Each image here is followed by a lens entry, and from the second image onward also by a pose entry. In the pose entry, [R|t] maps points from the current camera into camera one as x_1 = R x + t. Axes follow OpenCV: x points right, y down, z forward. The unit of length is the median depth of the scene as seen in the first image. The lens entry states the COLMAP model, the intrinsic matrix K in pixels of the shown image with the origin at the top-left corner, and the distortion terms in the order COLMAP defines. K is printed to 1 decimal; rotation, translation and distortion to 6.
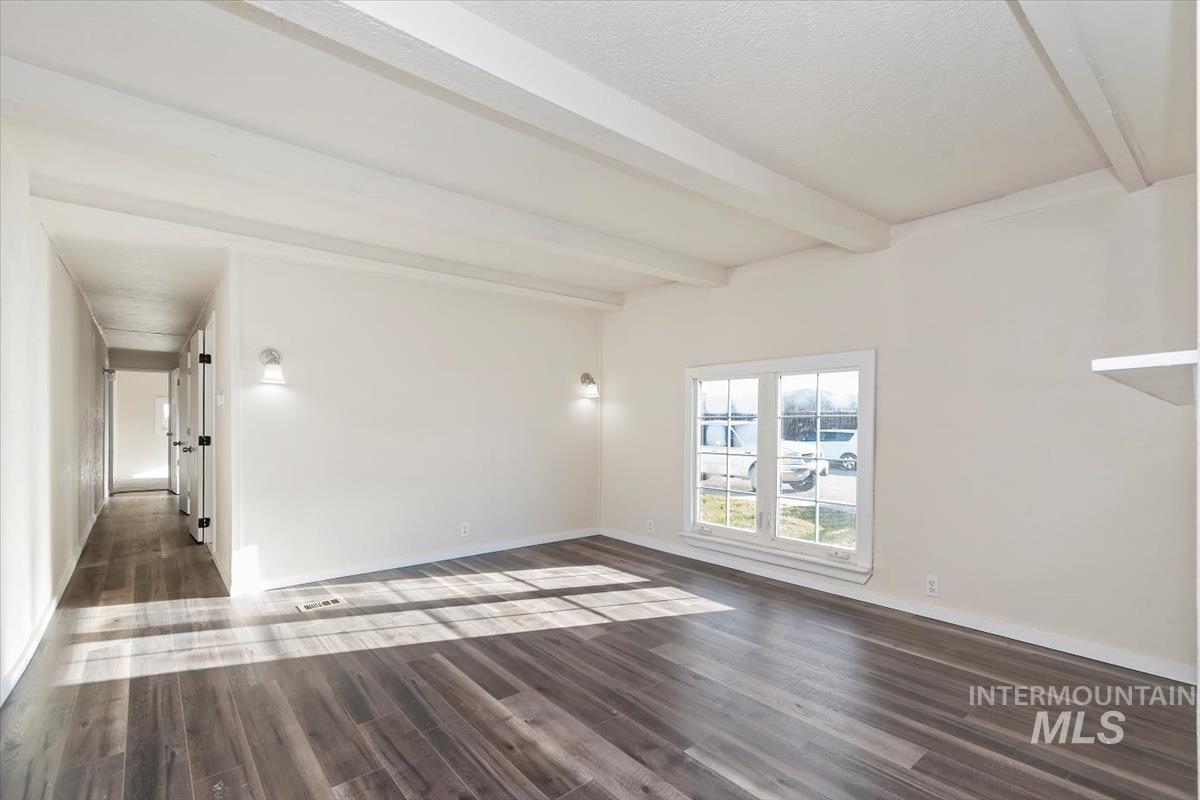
lens RADIAL K [[535.3, 0, 596.3], [0, 535.3, 436.5], [0, 0, 1]] dist [0.000784, -0.001255]
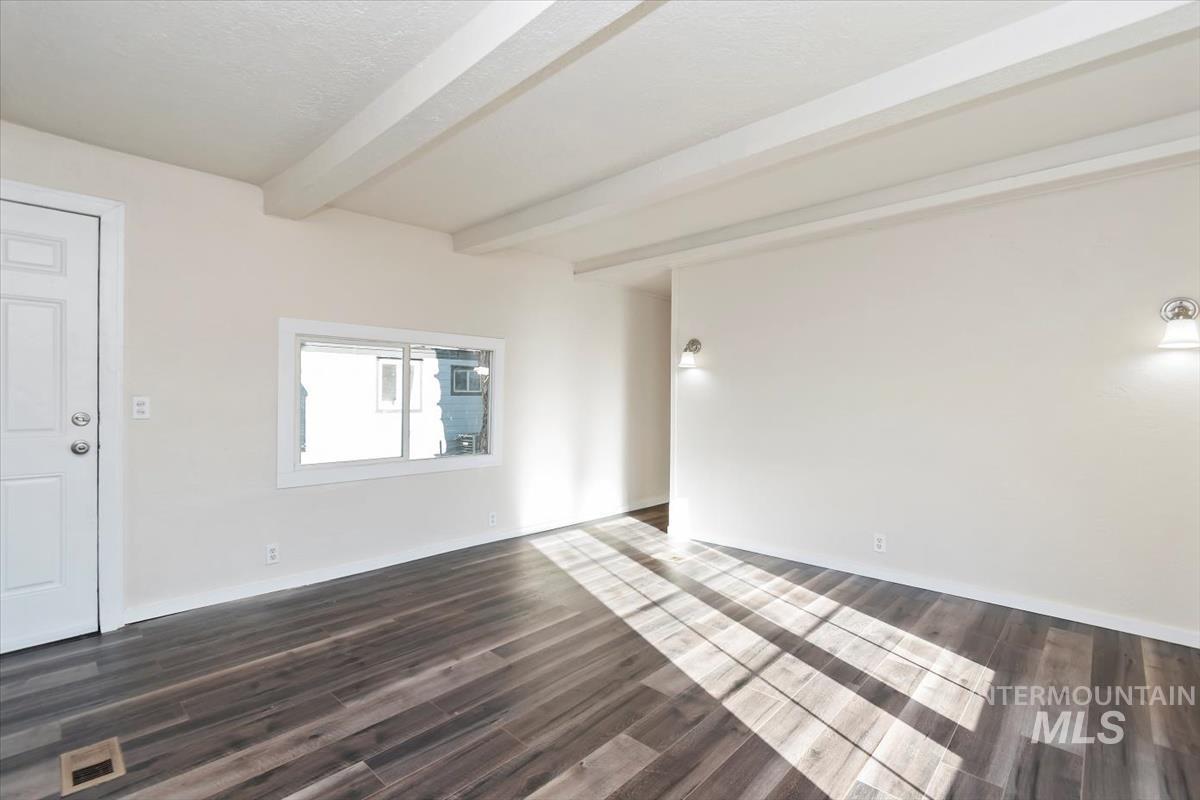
lens RADIAL K [[535.3, 0, 606.0], [0, 535.3, 408.4], [0, 0, 1]] dist [0.000784, -0.001255]
pose [[0.135238, 0.014976, -0.990700, 0.554181], [-0.029738, 0.999497, 0.011050, -0.014779], [0.990367, 0.027967, 0.135615, 0.636217]]
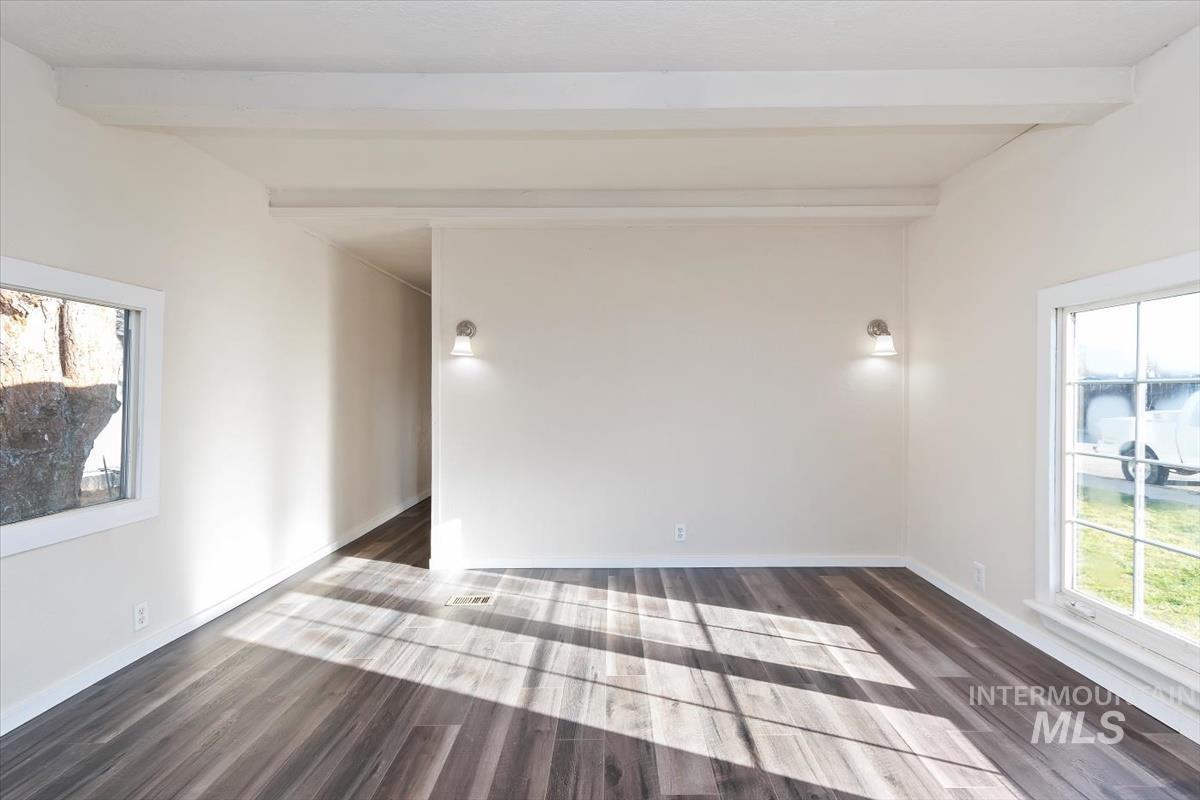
lens RADIAL K [[535.3, 0, 615.5], [0, 535.3, 406.8], [0, 0, 1]] dist [0.000784, -0.001255]
pose [[0.775740, 0.007406, -0.631009, 0.215465], [-0.010406, 0.999945, -0.001057, -0.009541], [0.630966, 0.007386, 0.775775, 0.414459]]
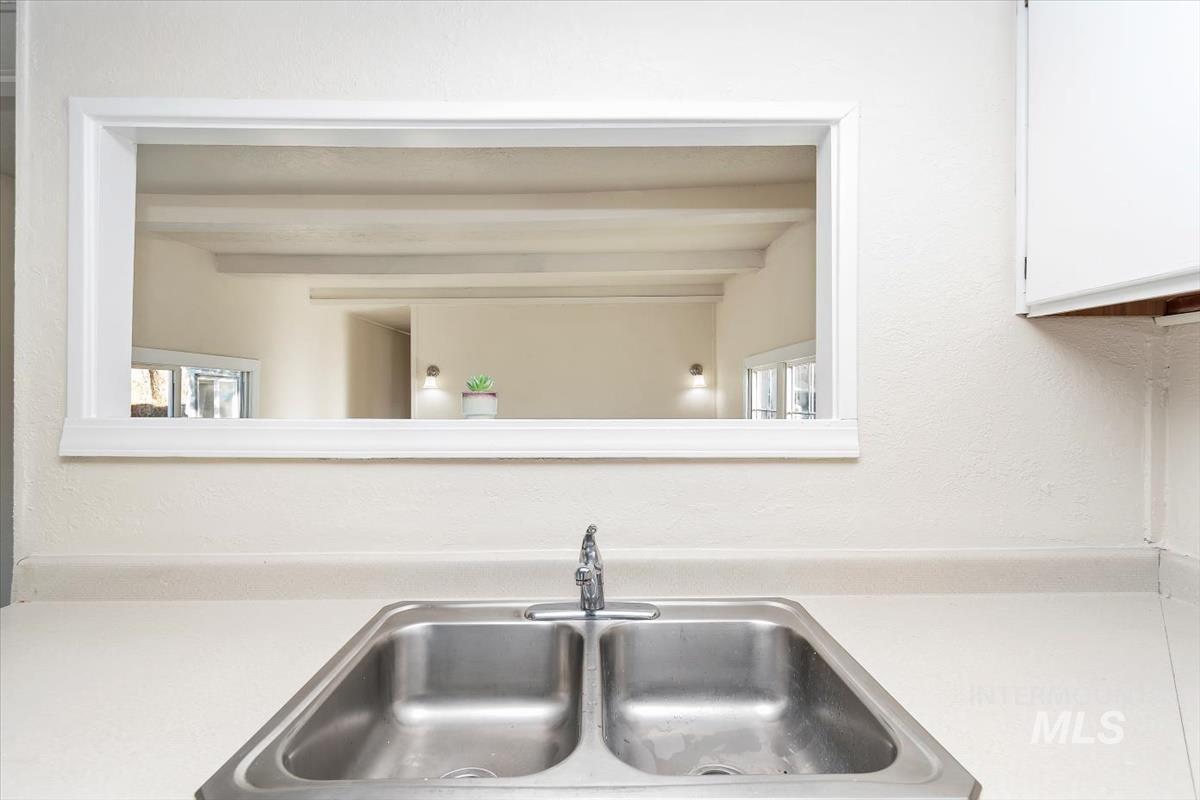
lens RADIAL K [[535.3, 0, 597.1], [0, 535.3, 400.1], [0, 0, 1]] dist [0.000784, -0.001255]
pose [[0.770386, -0.005638, -0.637553, 0.699897], [-0.006772, 0.999832, -0.017023, -0.043529], [0.637542, 0.017432, 0.770218, 0.135584]]
